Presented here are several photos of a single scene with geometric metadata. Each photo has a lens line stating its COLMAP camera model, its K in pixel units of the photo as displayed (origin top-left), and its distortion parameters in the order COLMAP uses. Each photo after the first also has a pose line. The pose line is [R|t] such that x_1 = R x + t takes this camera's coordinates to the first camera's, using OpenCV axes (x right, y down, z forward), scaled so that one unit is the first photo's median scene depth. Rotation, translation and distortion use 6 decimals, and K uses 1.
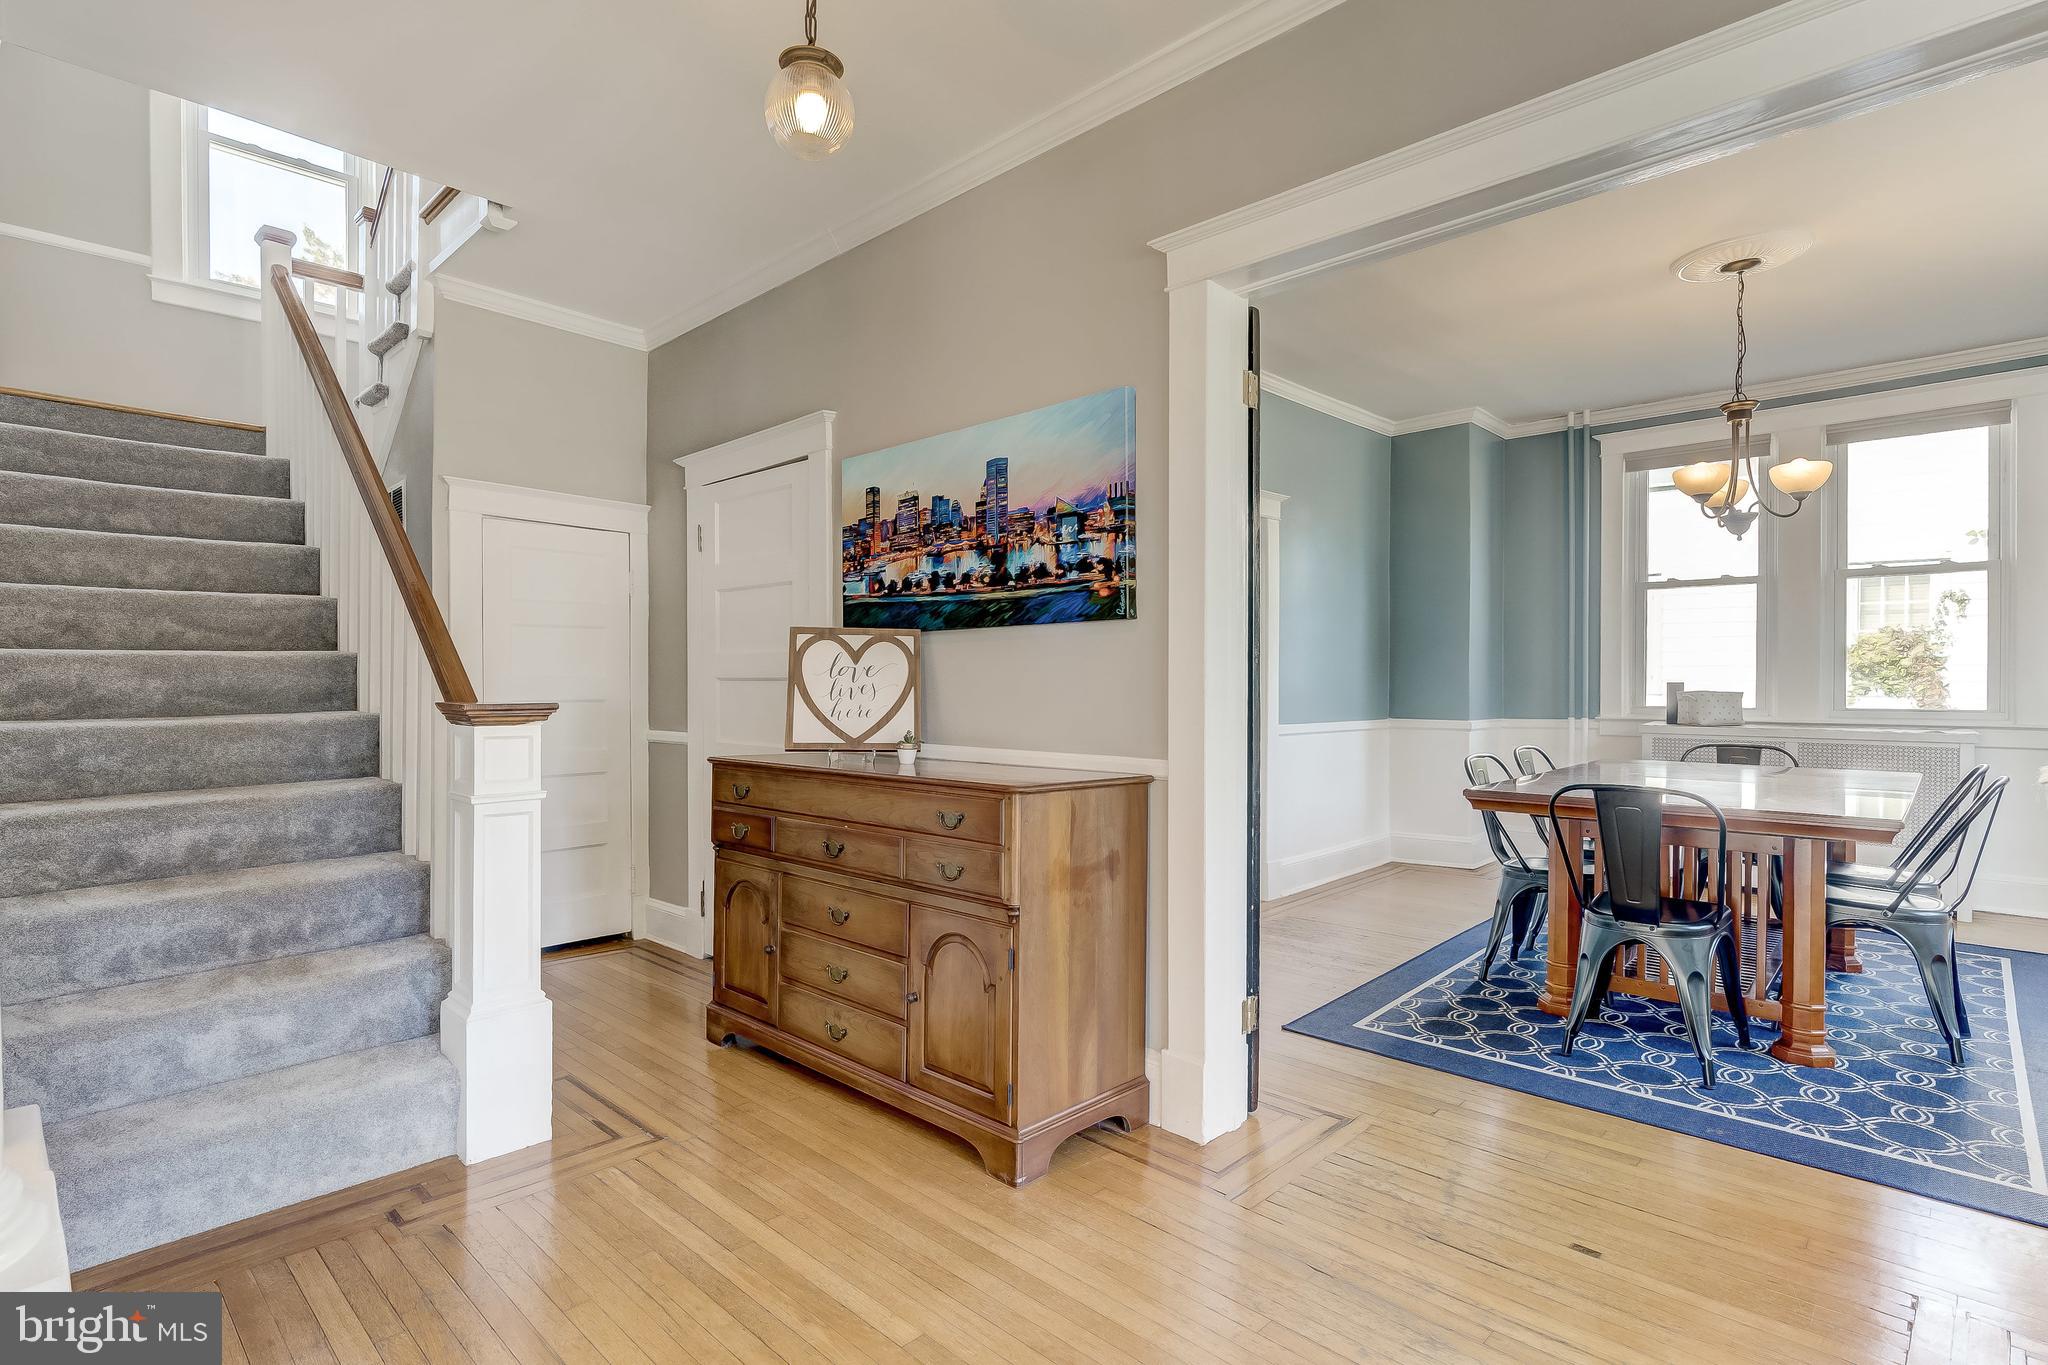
lens RADIAL K [[992.1, 0, 1008.6], [0, 992.1, 690.1], [0, 0, 1]] dist [-0.000486, 0.000764]
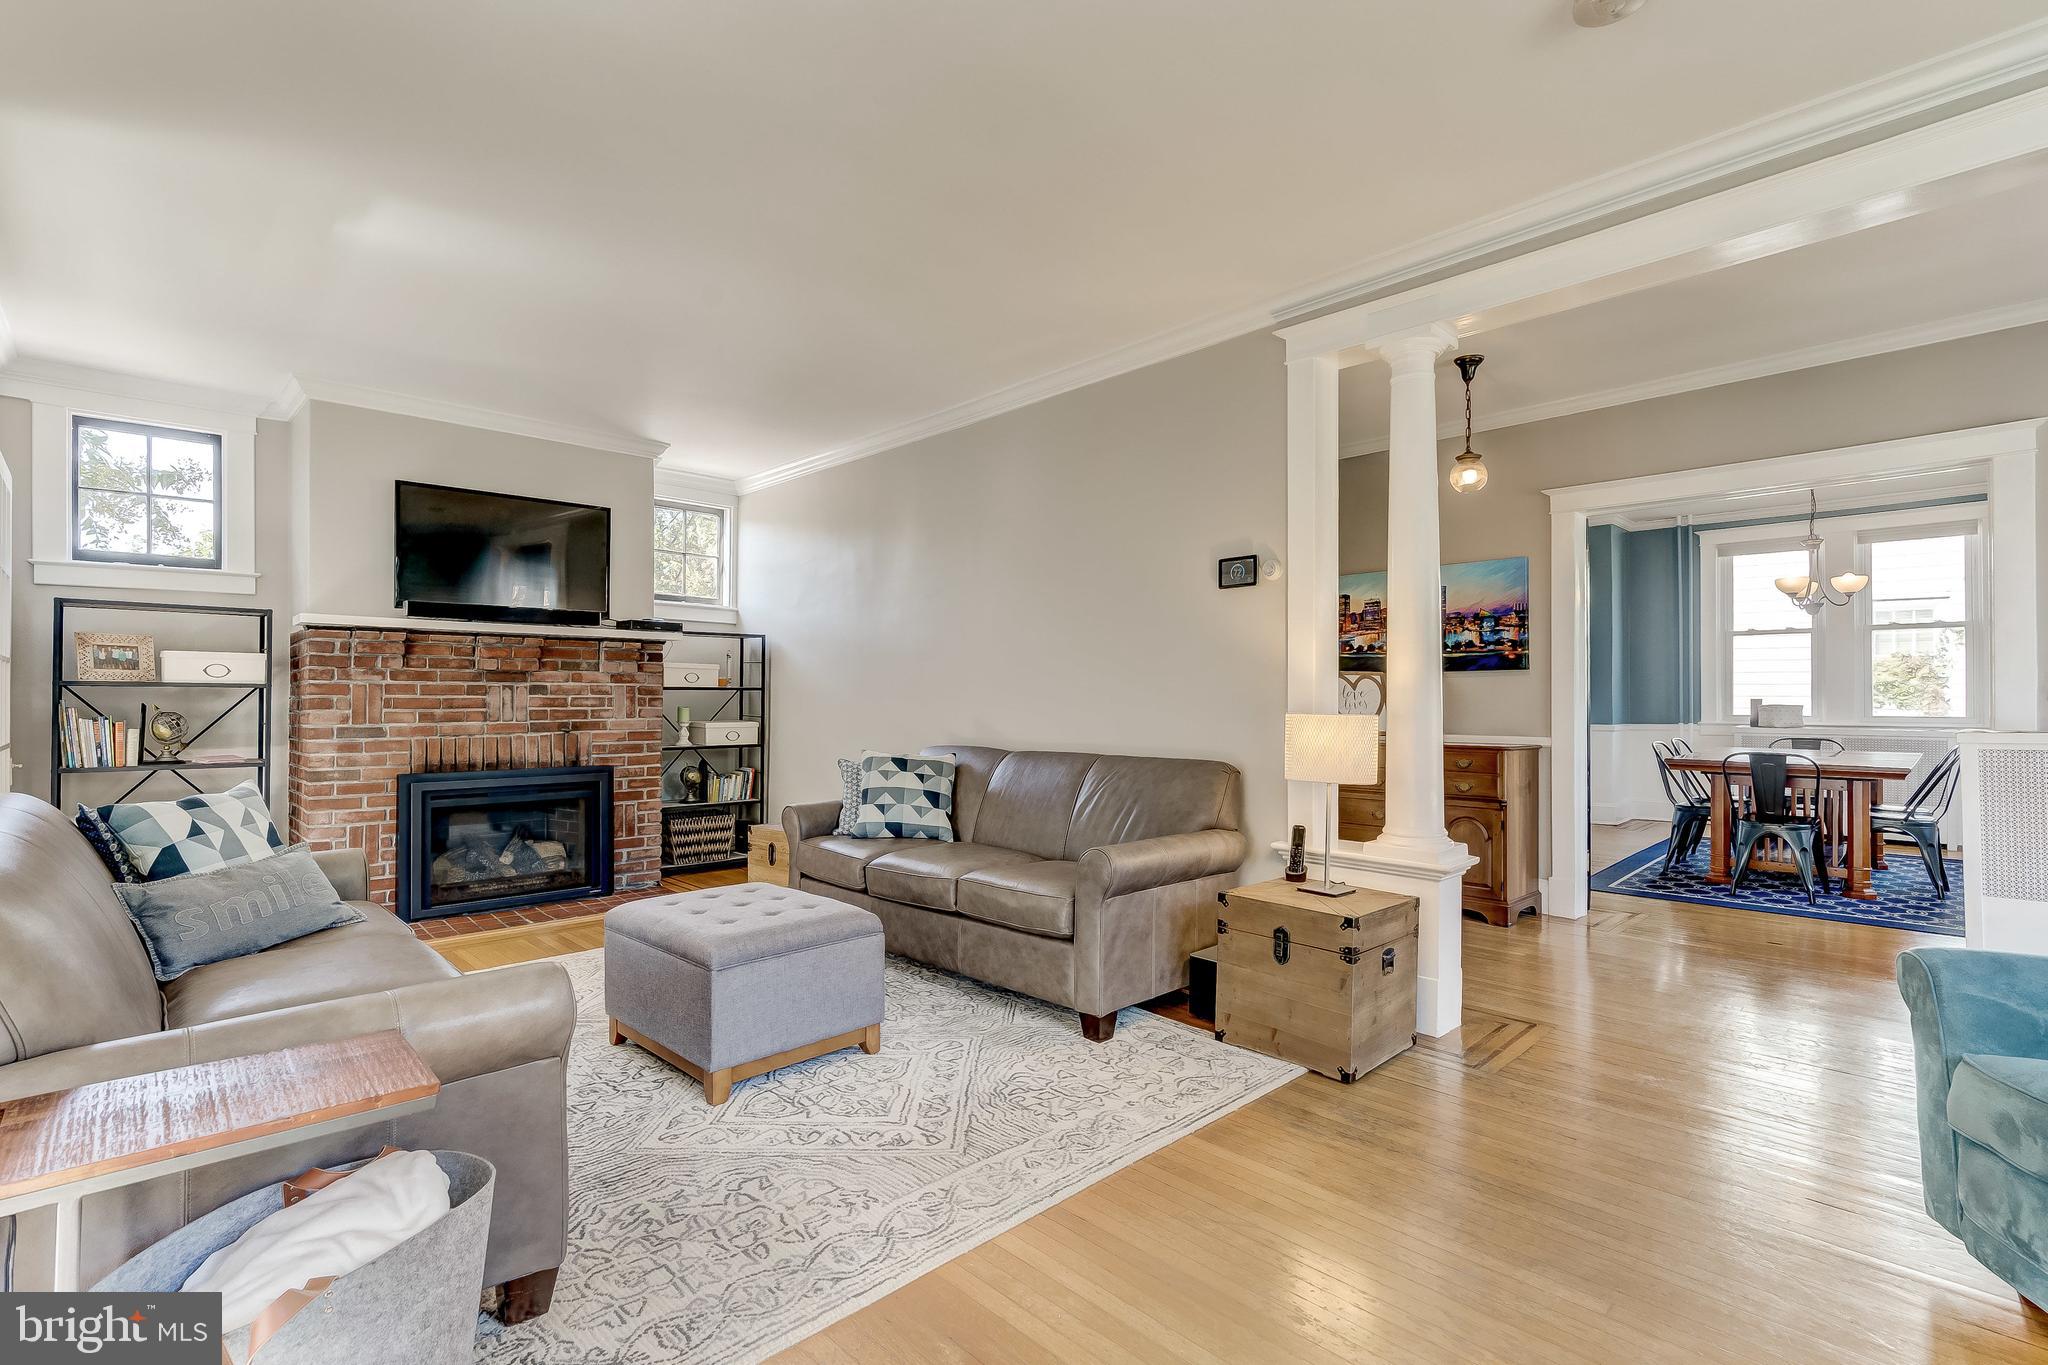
lens RADIAL K [[944.6, 0, 1023.4], [0, 944.6, 688.1], [0, 0, 1]] dist [-0.002555, -0.000472]
pose [[0.999725, -0.000710, -0.023438, -0.774485], [0.000300, 0.999847, -0.017488, 0.001276], [0.023447, 0.017476, 0.999572, -0.868192]]
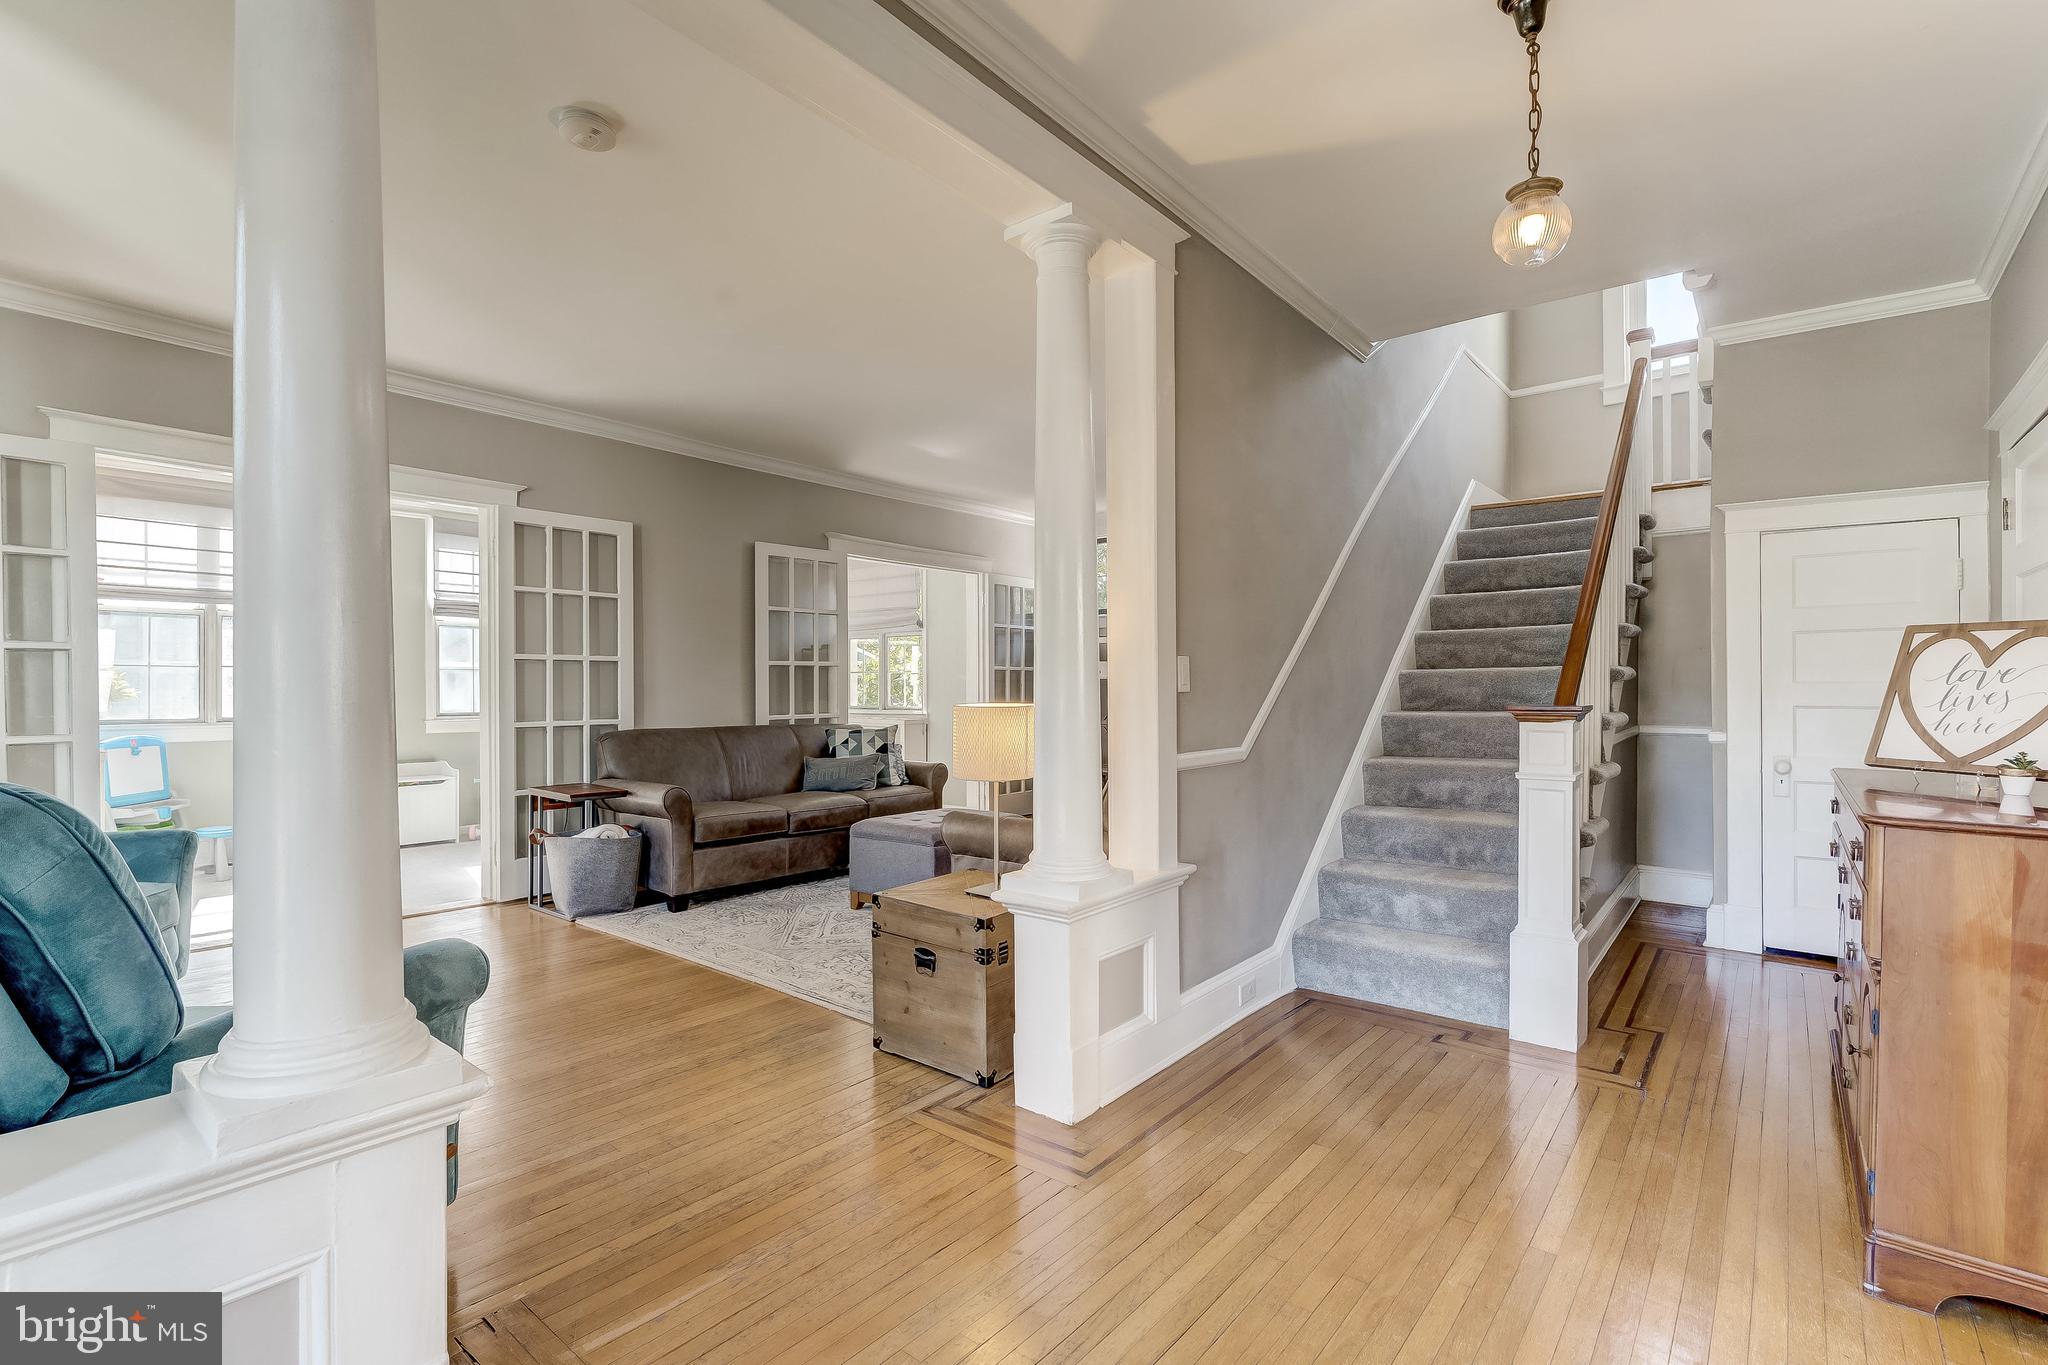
lens RADIAL K [[944.6, 0, 1023.4], [0, 944.6, 688.1], [0, 0, 1]] dist [-0.002555, -0.000472]
pose [[0.087003, 0.000022, -0.996208, 0.552339], [-0.007168, 0.999974, -0.000604, -0.003046], [0.996182, 0.007193, 0.087001, 0.162217]]
